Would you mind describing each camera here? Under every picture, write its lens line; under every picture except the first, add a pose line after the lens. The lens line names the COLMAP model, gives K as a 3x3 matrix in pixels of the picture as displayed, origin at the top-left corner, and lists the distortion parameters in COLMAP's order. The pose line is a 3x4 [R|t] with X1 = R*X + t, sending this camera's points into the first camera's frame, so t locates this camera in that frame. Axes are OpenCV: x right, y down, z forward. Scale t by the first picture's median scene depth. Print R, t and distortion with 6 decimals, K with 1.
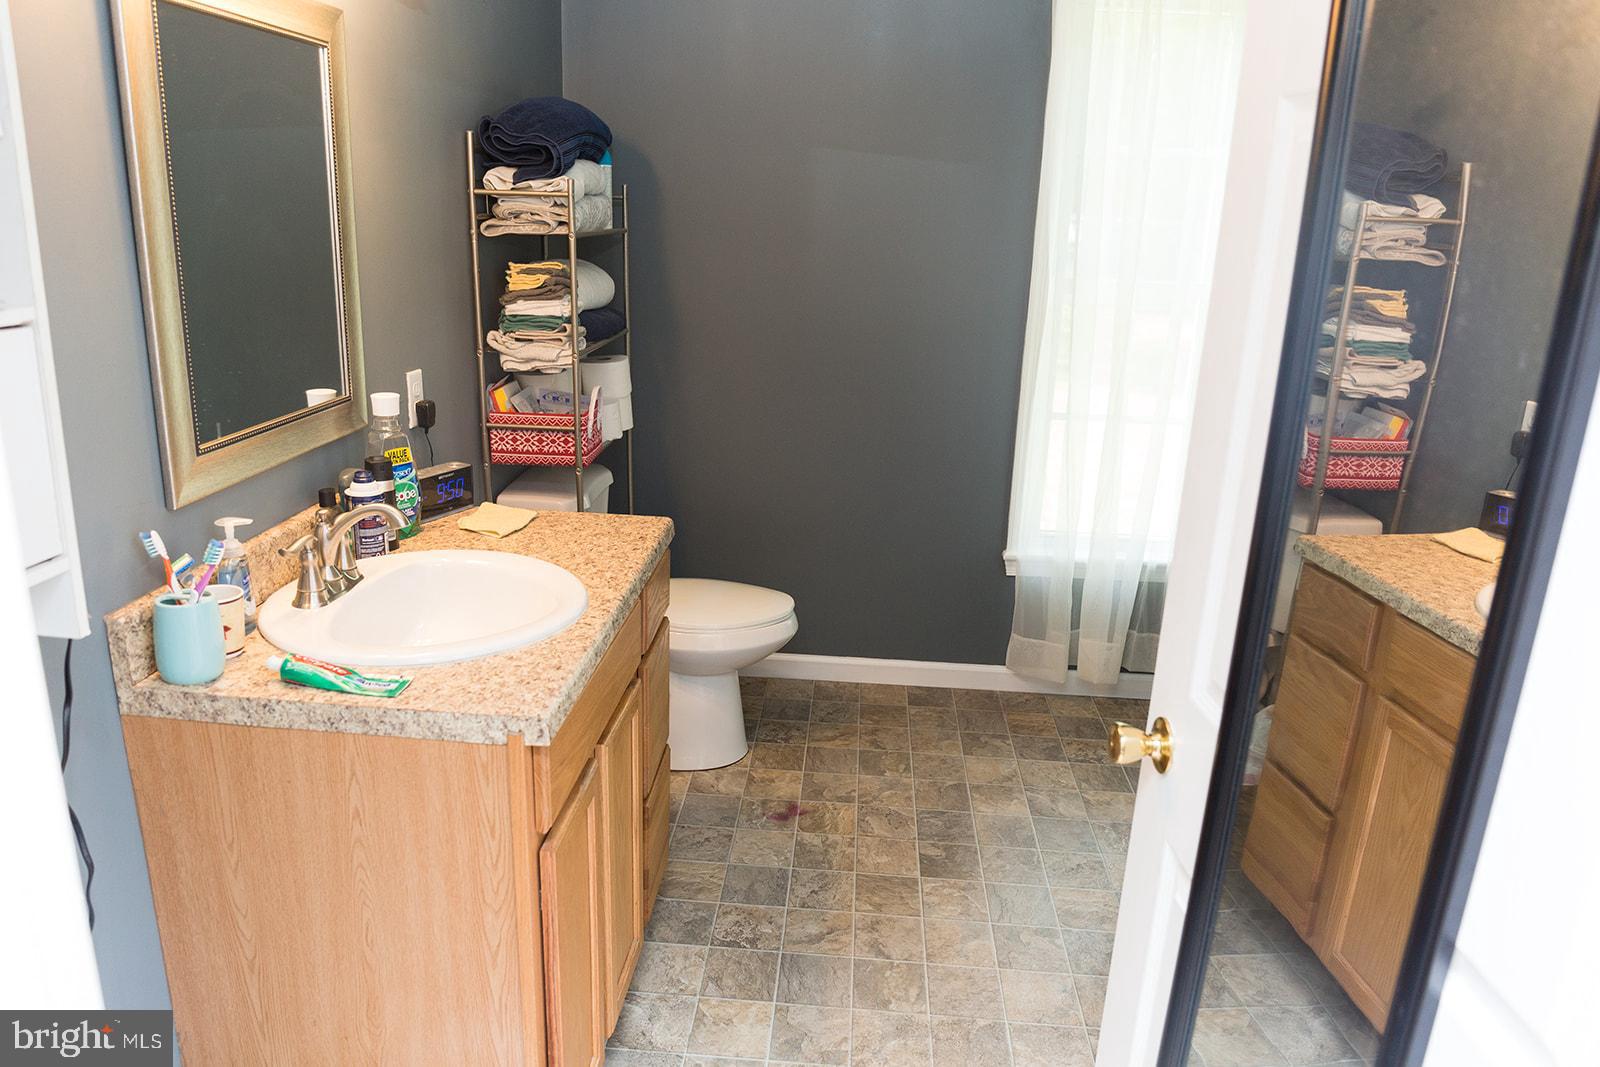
lens RADIAL K [[1086.7, 0, 798.6], [0, 1086.7, 524.4], [0, 0, 1]] dist [-0.024631, 0.000489]
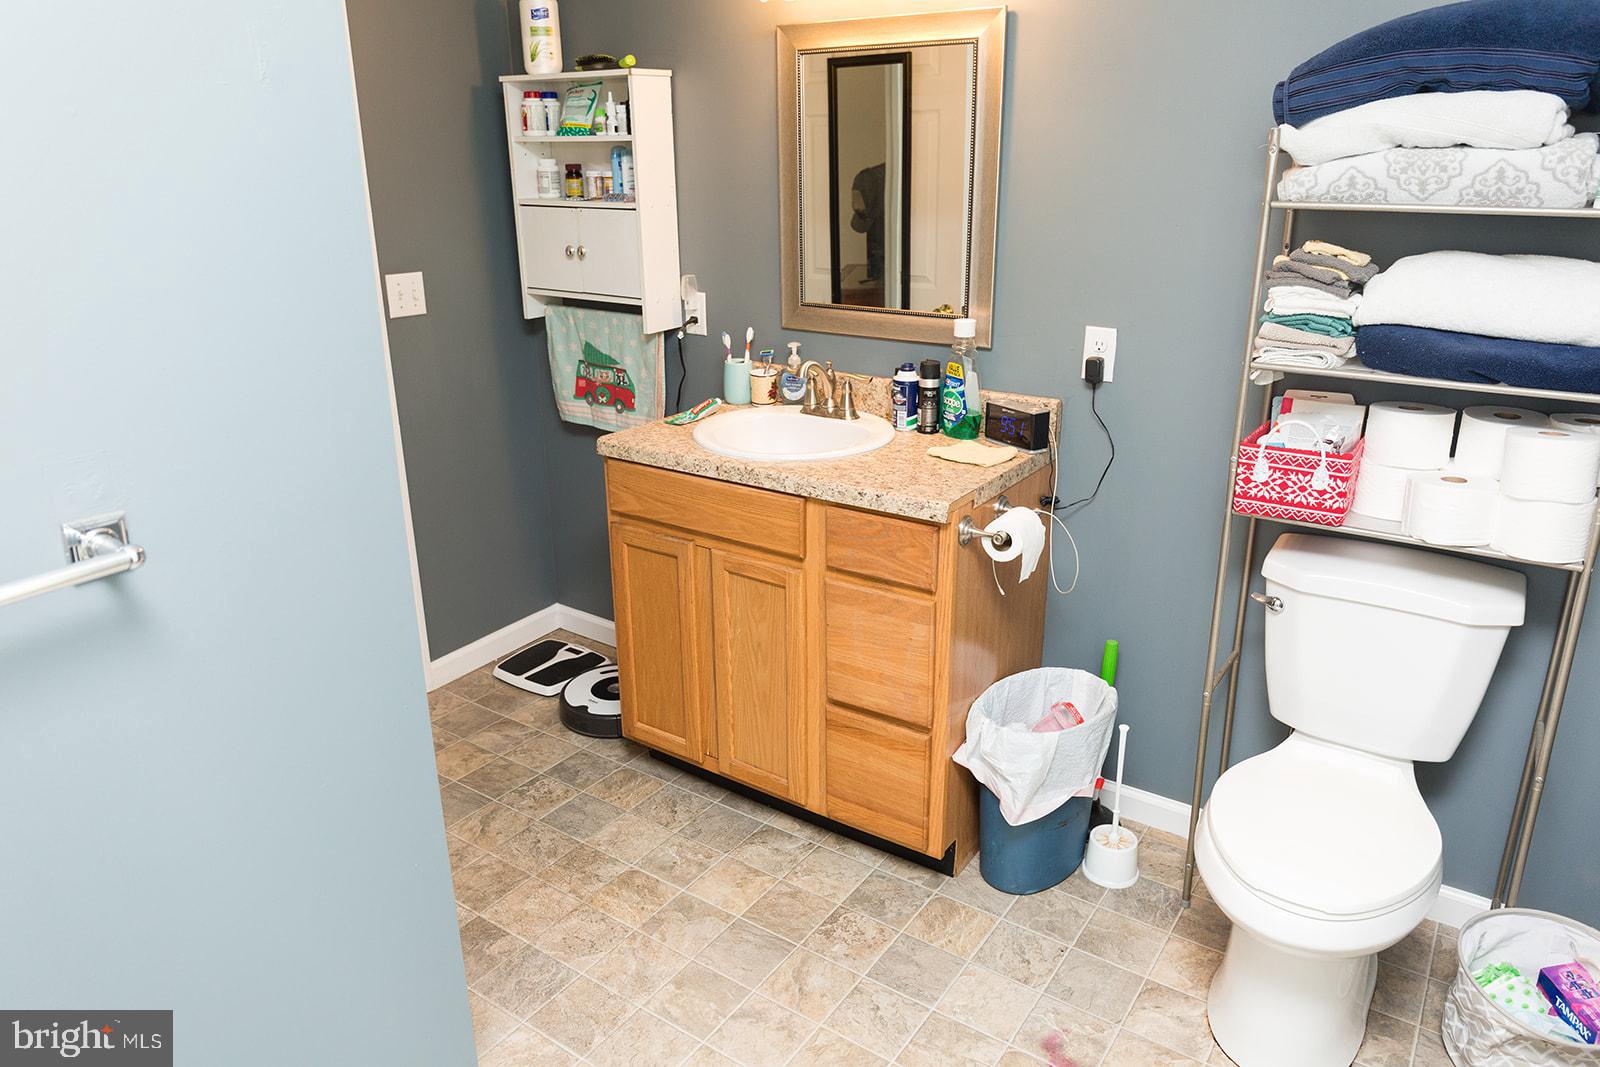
lens RADIAL K [[1086.7, 0, 799.4], [0, 1086.7, 530.4], [0, 0, 1]] dist [-0.024631, 0.000489]
pose [[-0.510987, 0.258545, -0.819785, 0.732869], [-0.259420, 0.862842, 0.433826, -0.367769], [0.819508, 0.434348, -0.373829, 1.302893]]
